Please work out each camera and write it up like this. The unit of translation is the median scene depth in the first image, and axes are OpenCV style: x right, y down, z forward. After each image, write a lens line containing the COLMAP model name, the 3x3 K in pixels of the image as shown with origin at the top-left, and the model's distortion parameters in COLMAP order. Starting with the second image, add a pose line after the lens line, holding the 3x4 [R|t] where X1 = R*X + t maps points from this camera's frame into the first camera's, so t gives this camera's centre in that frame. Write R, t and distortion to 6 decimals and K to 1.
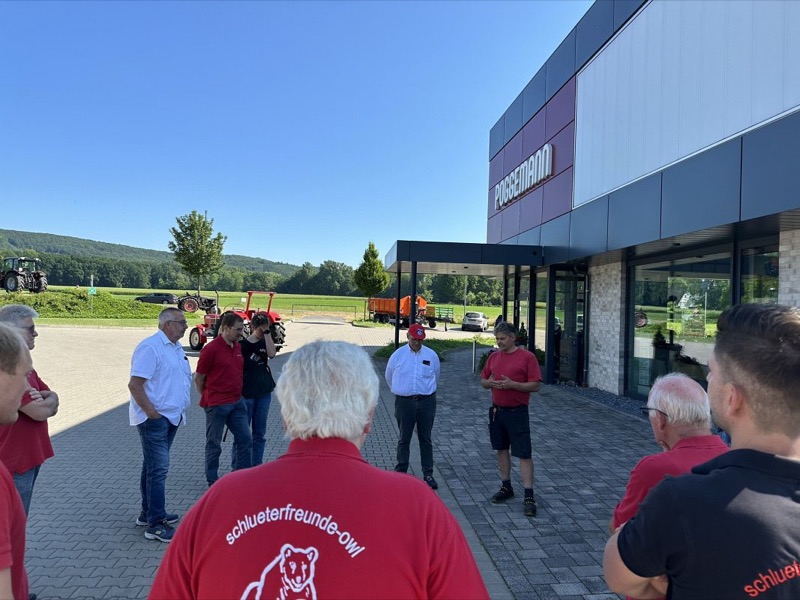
lens RADIAL K [[556.2, 0, 400.0], [0, 556.2, 300.0], [0, 0, 1]] dist [0.025012, -0.007473]
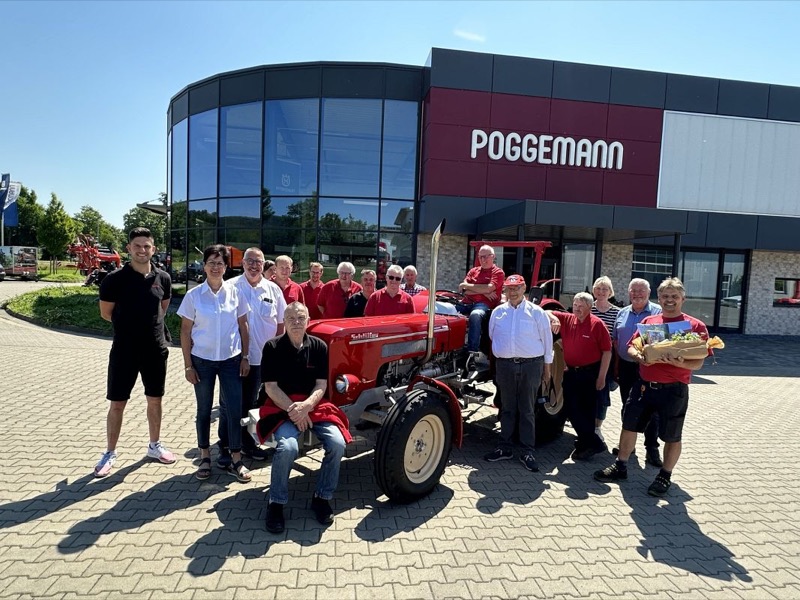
lens RADIAL K [[493.6, 0, 400.0], [0, 493.6, 300.0], [0, 0, 1]] dist [-0.035894, -0.003999]
pose [[-0.015541, -0.105966, 0.994248, -0.447891], [-0.058949, 0.992736, 0.104883, -0.011270], [-0.998140, -0.056980, -0.021675, 0.796569]]
